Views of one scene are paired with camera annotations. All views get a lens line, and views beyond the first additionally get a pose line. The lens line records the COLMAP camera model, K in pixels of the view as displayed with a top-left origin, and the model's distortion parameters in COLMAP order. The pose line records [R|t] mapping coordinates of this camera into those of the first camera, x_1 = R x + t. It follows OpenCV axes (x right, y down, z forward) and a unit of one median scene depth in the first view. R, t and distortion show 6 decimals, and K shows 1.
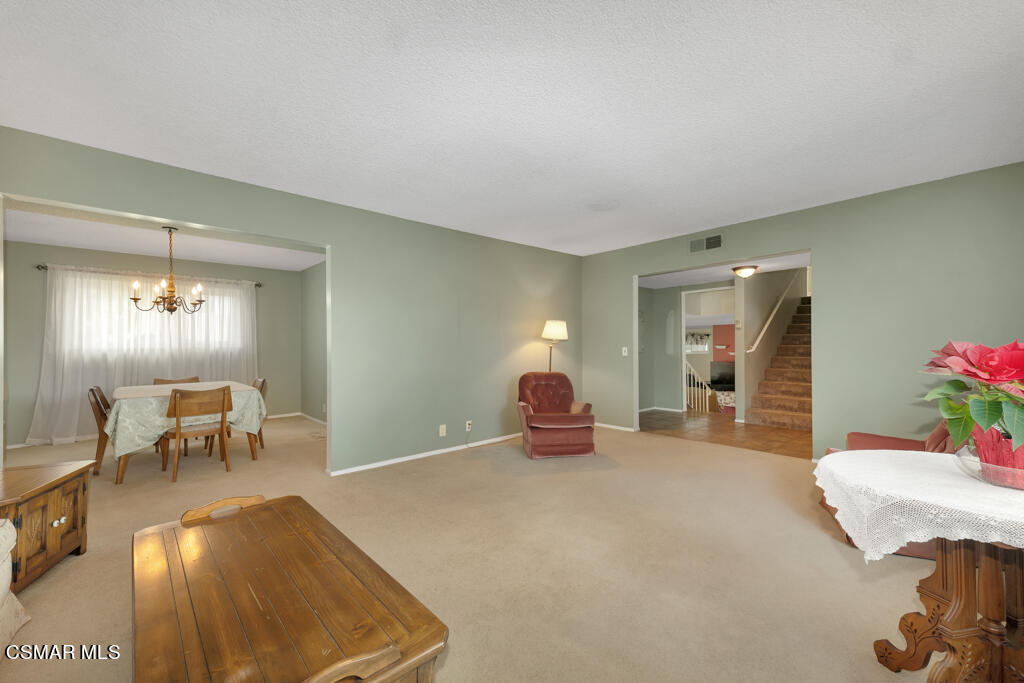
lens RADIAL K [[410.4, 0, 507.7], [0, 410.4, 340.7], [0, 0, 1]] dist [0.002904, -0.000016]
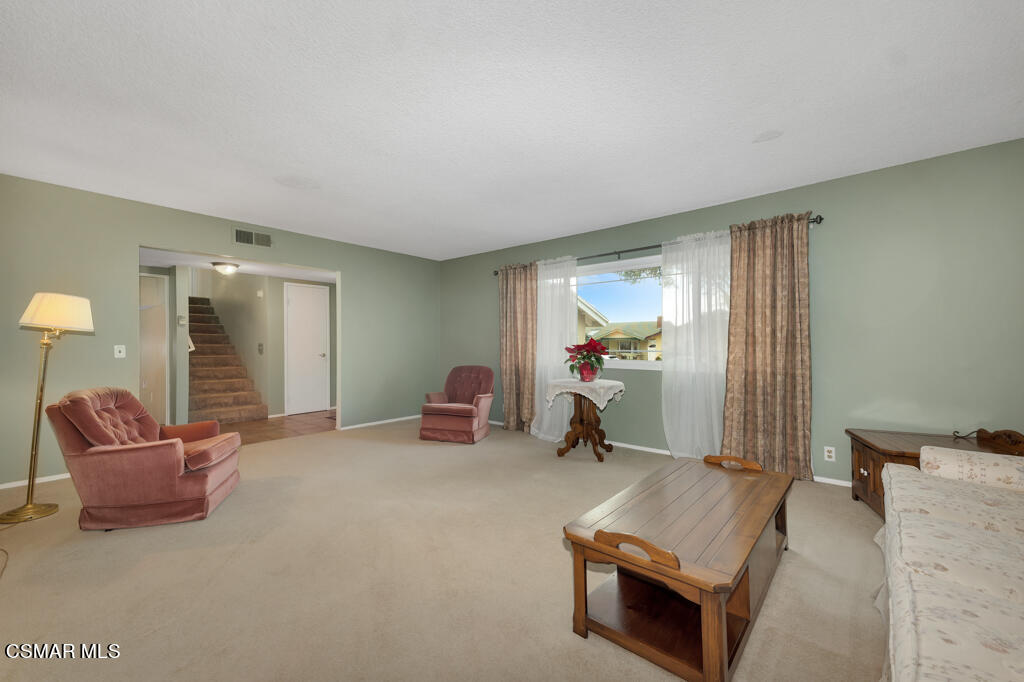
lens RADIAL K [[410.4, 0, 509.4], [0, 410.4, 339.2], [0, 0, 1]] dist [0.002904, -0.000016]
pose [[-0.117932, 0.018183, 0.992855, -0.465643], [-0.009913, 0.999761, -0.019487, 0.012738], [-0.992972, -0.012140, -0.117724, 0.434200]]
